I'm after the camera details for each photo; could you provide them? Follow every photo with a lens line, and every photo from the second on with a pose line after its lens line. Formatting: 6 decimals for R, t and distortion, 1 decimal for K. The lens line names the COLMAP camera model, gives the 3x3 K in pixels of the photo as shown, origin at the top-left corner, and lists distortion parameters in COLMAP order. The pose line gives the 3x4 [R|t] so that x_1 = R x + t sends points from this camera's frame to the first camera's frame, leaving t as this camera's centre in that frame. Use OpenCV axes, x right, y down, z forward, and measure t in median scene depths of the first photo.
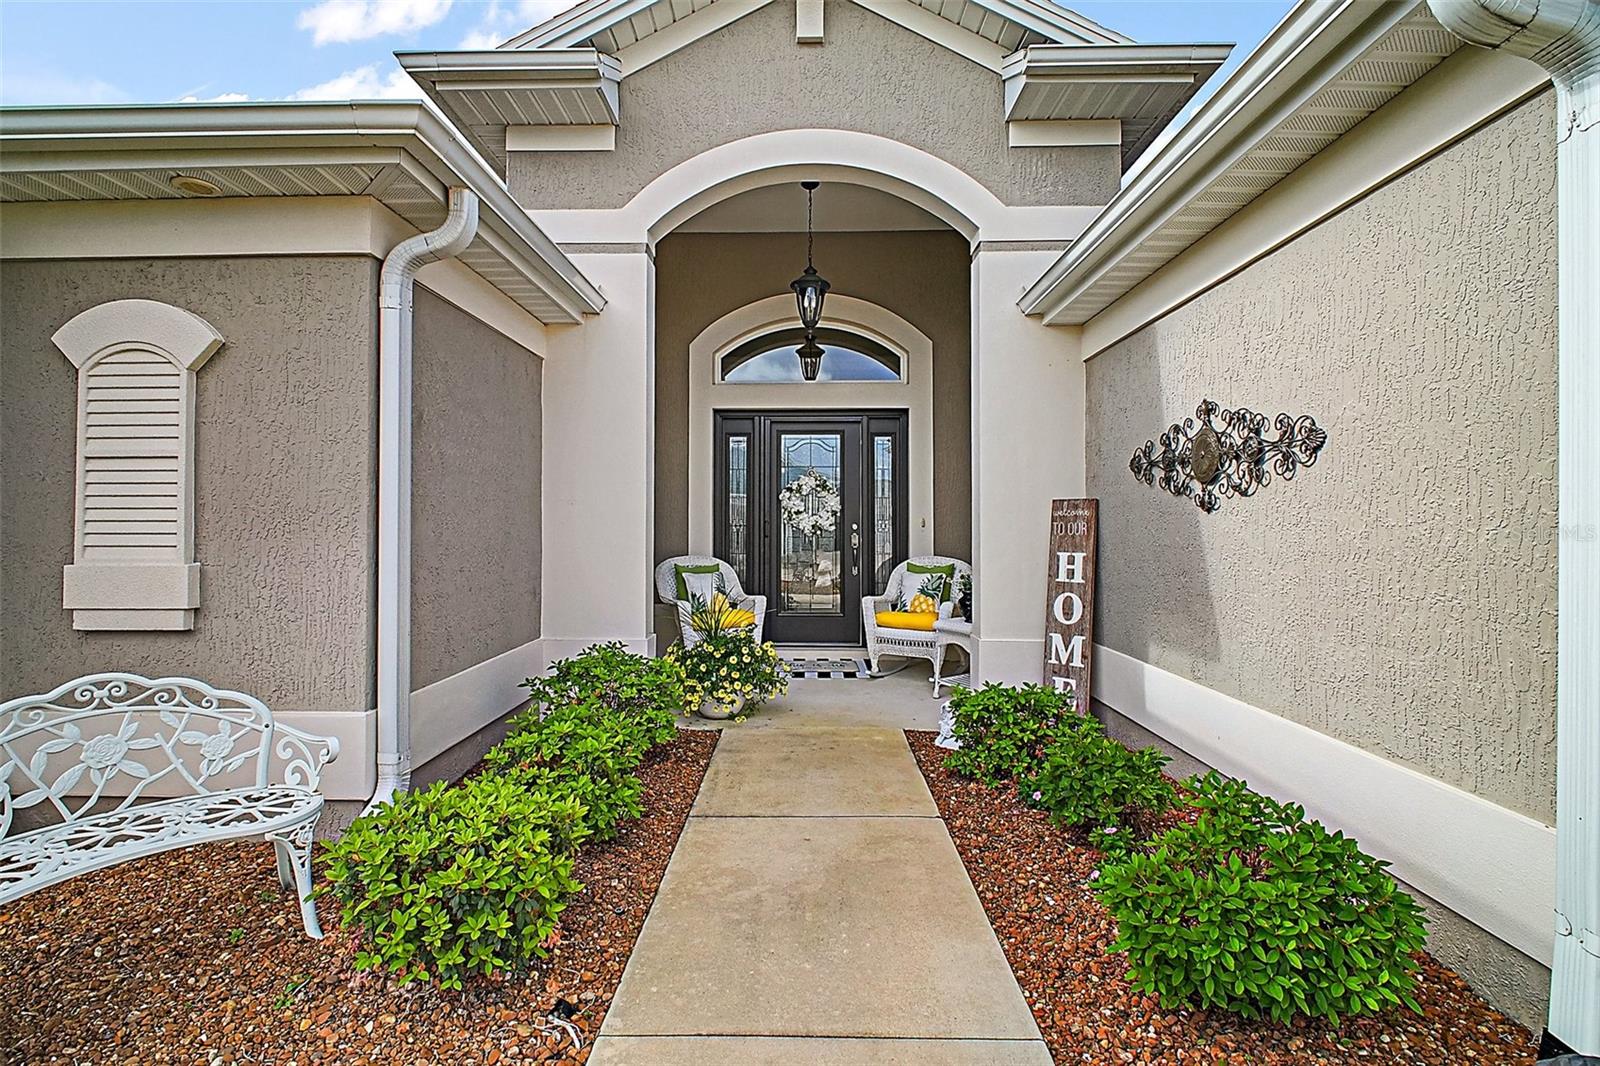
lens RADIAL K [[741.3, 0, 800.0], [0, 741.3, 533.0], [0, 0, 1]] dist [-0.000551, -0.000286]
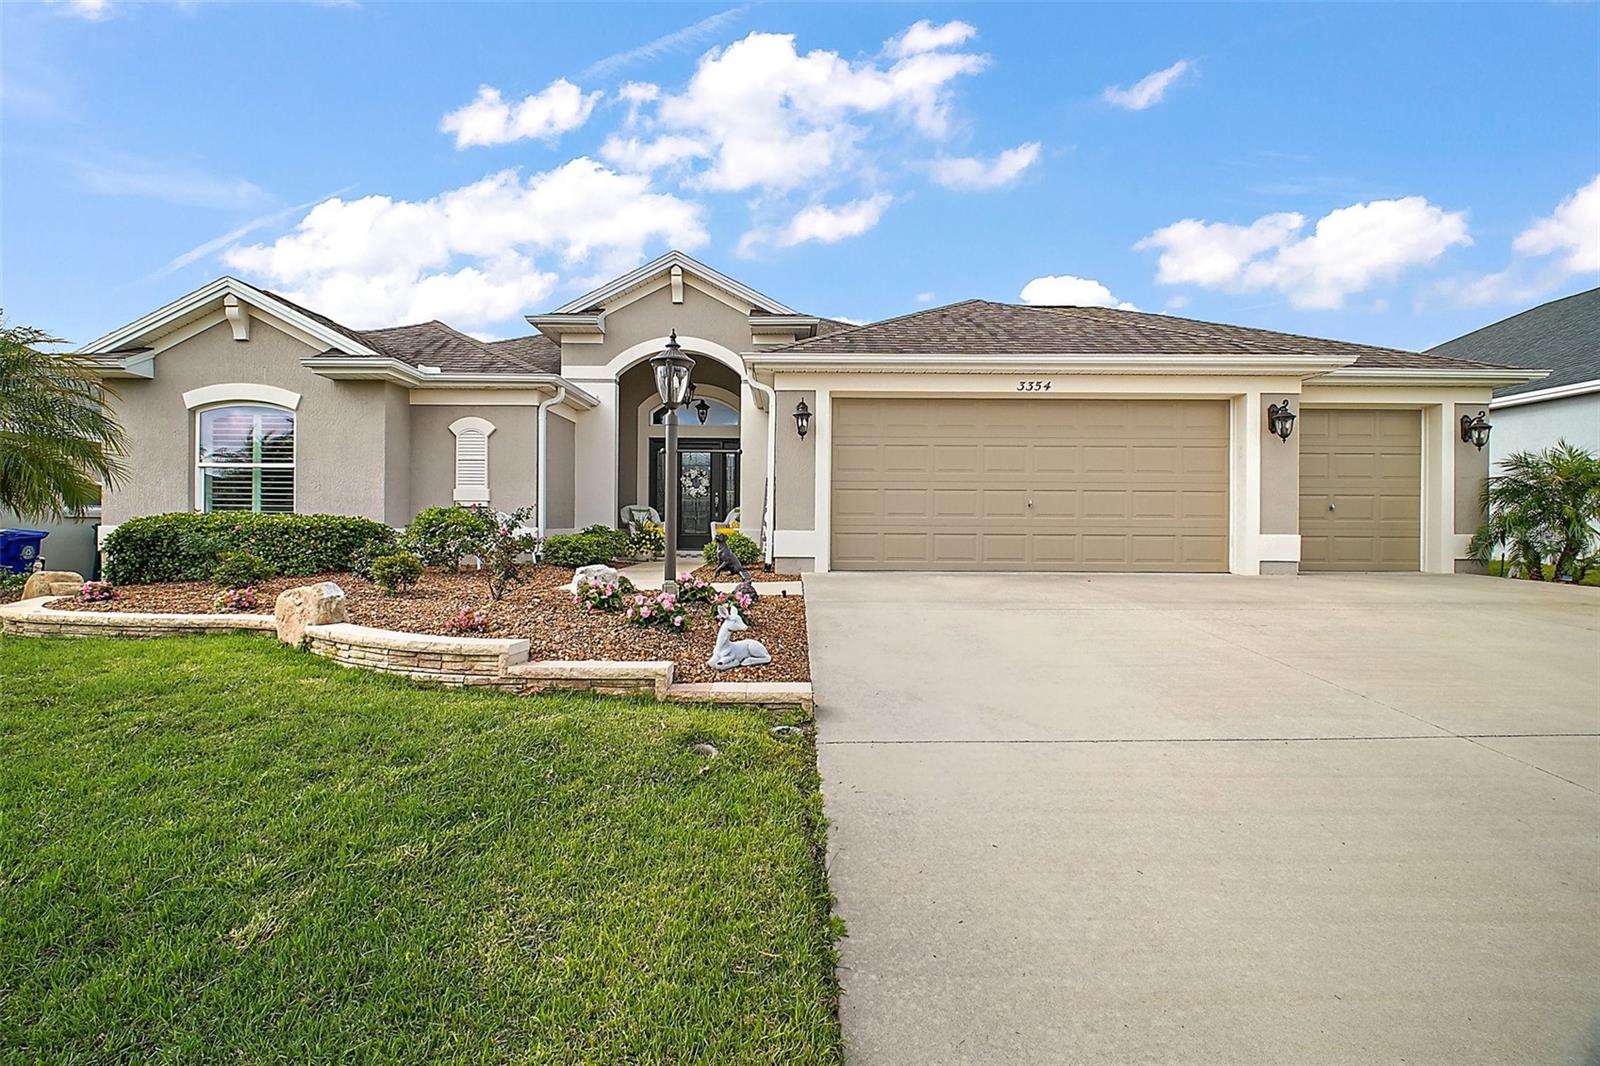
lens RADIAL K [[741.3, 0, 800.0], [0, 741.3, 533.0], [0, 0, 1]] dist [-0.000551, -0.000286]
pose [[0.999830, 0.000922, 0.018411, 0.321269], [-0.000830, 0.999987, -0.005009, 0.134120], [-0.018415, 0.004993, 0.999818, -1.314228]]
